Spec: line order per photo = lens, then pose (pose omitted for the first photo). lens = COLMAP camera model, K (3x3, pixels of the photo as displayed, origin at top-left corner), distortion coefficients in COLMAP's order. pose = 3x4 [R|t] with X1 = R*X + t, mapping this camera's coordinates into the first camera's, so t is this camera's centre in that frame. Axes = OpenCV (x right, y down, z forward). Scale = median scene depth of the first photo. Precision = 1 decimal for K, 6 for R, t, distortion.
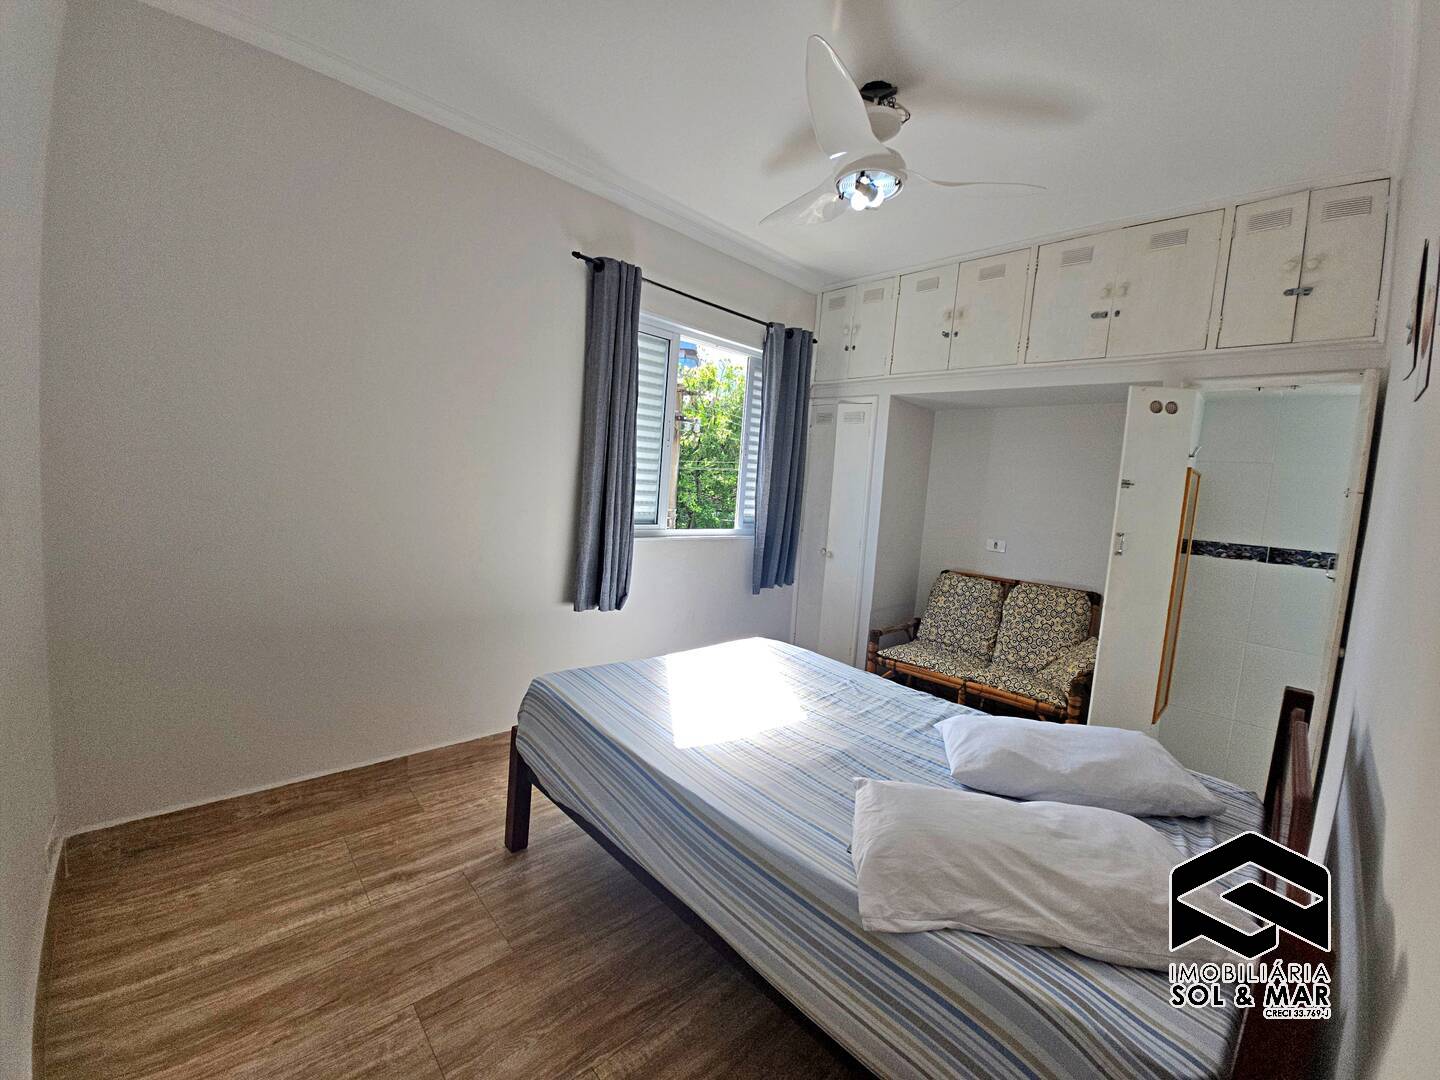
lens RADIAL K [[571.4, 0, 717.2], [0, 571.4, 528.1], [0, 0, 1]] dist [-0.014735, -0.004420]
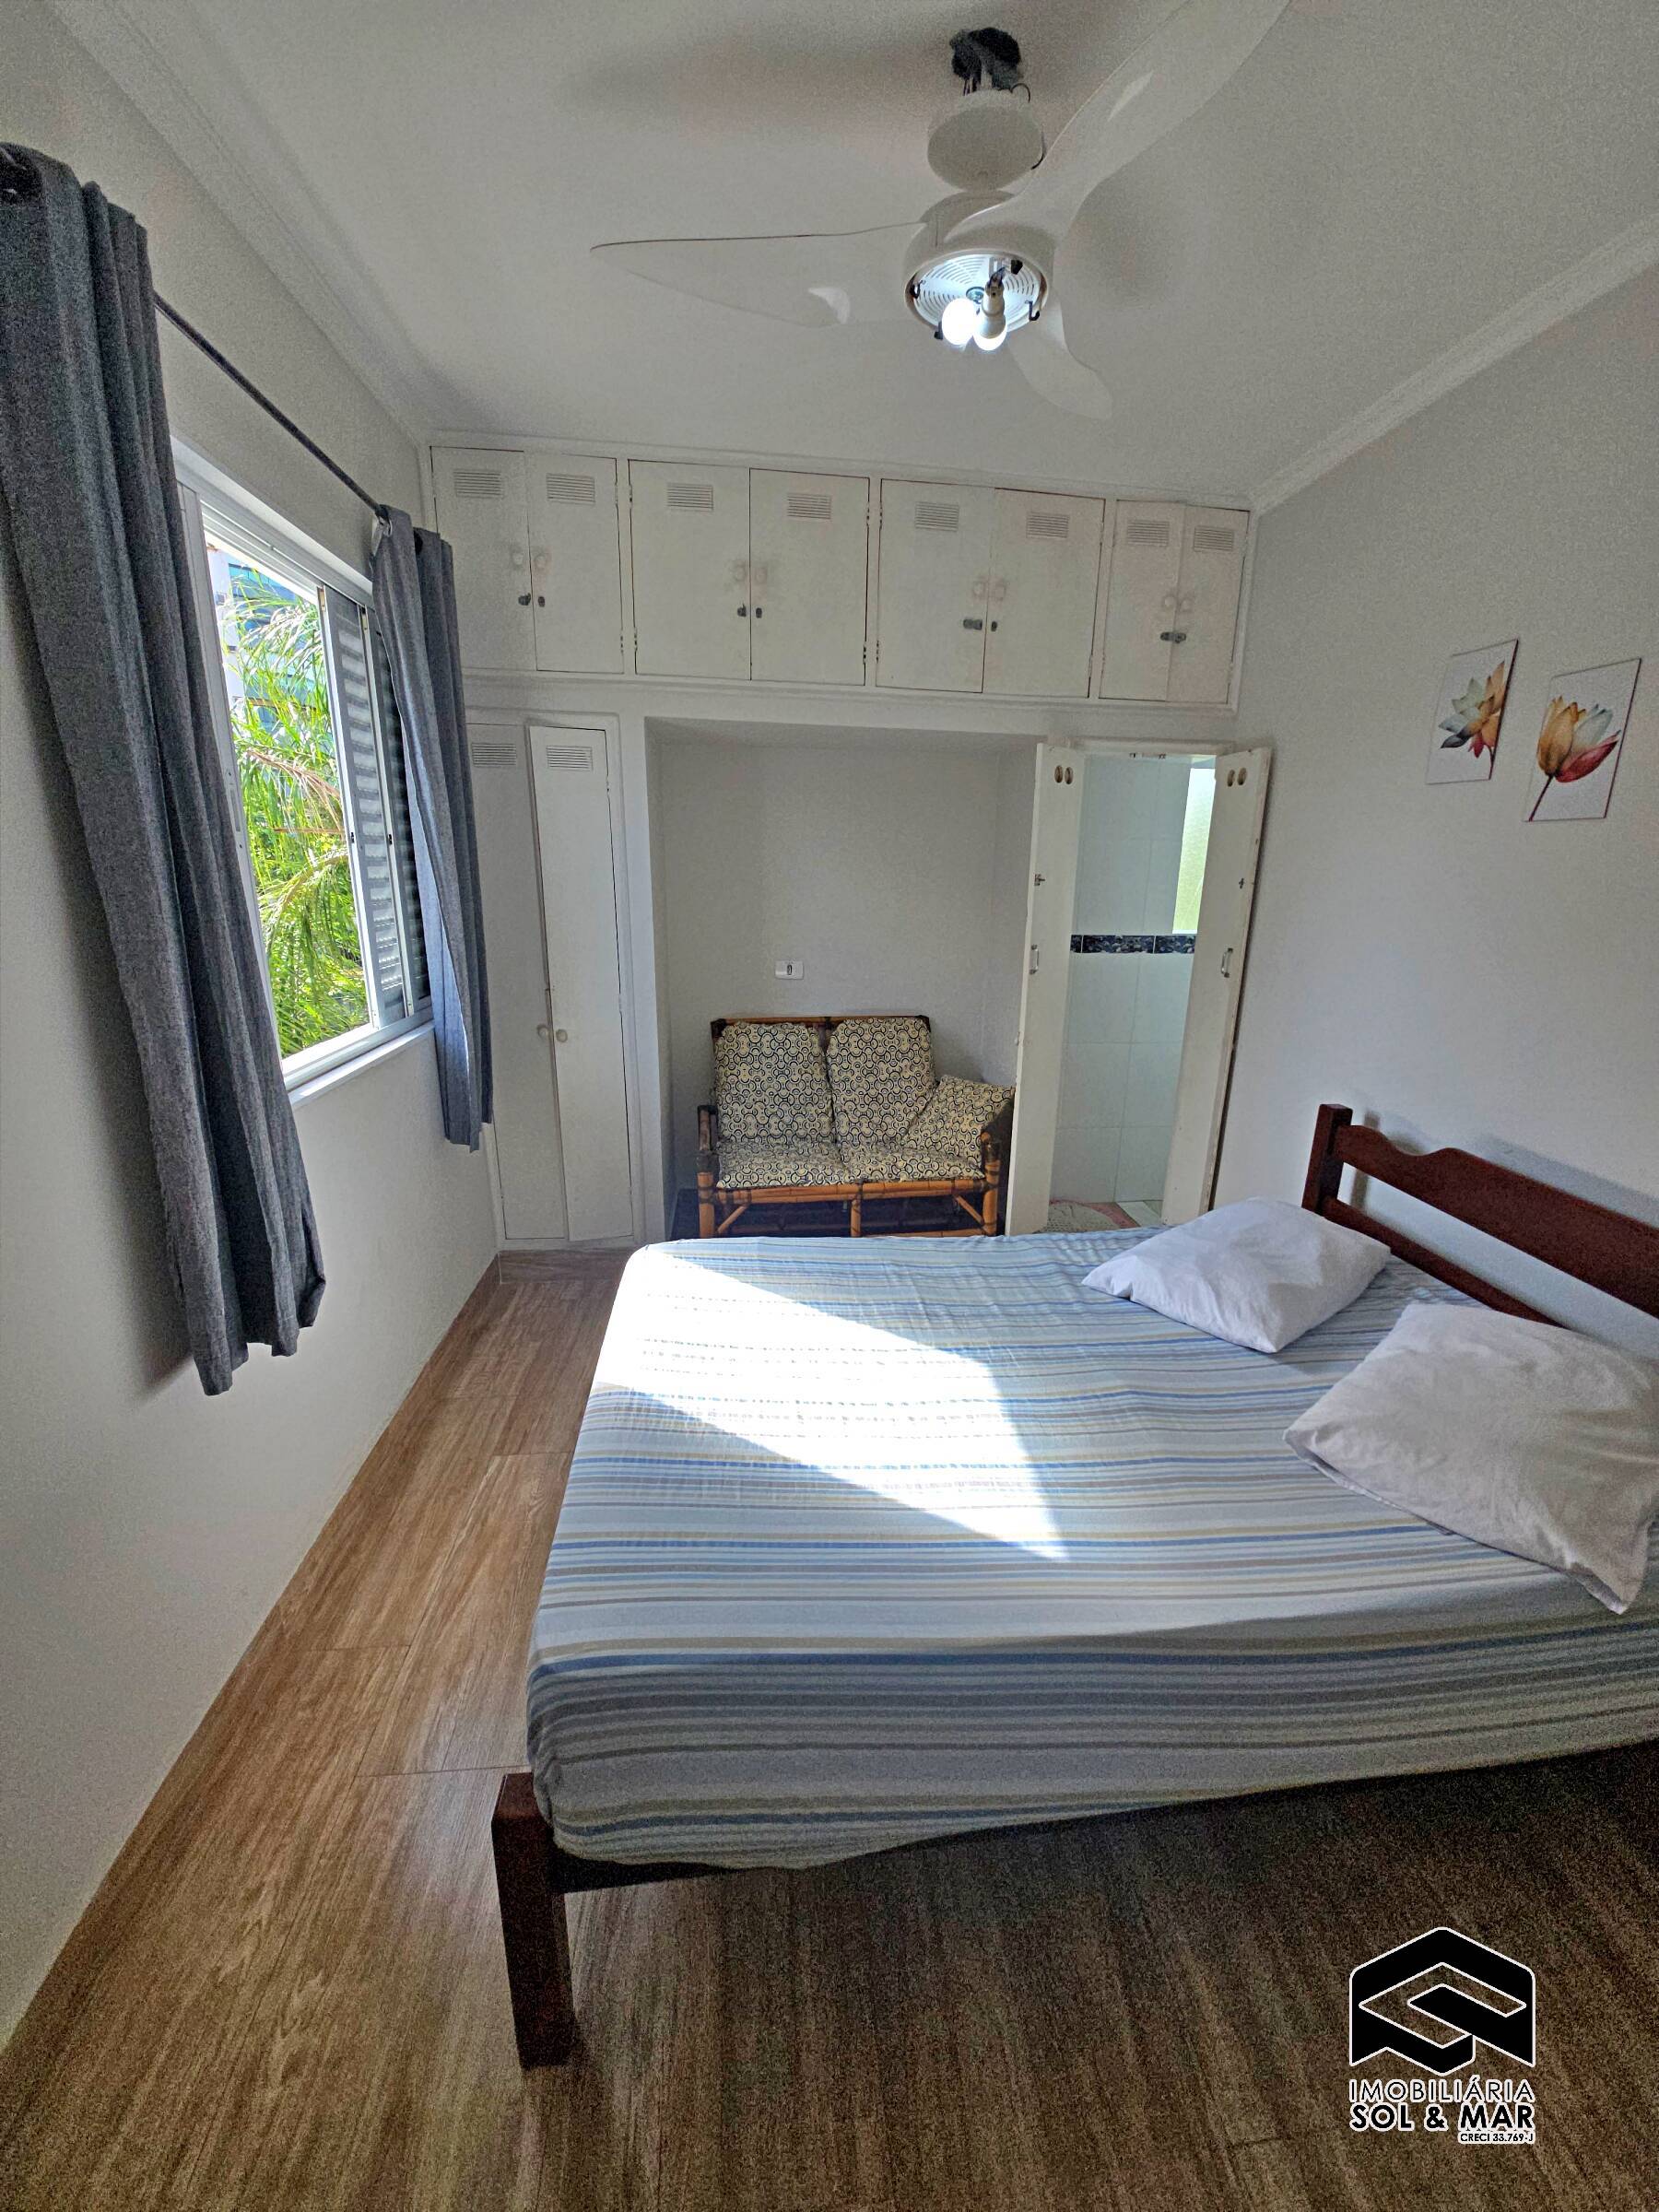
lens RADIAL K [[877.7, 0, 838.8], [0, 877.7, 1110.2], [0, 0, 1]] dist [-0.014735, -0.004420]
pose [[0.599346, -0.276747, 0.751129, -0.357645], [0.088040, 0.955434, 0.281771, -0.119636], [-0.795634, -0.102749, 0.597001, 0.415883]]
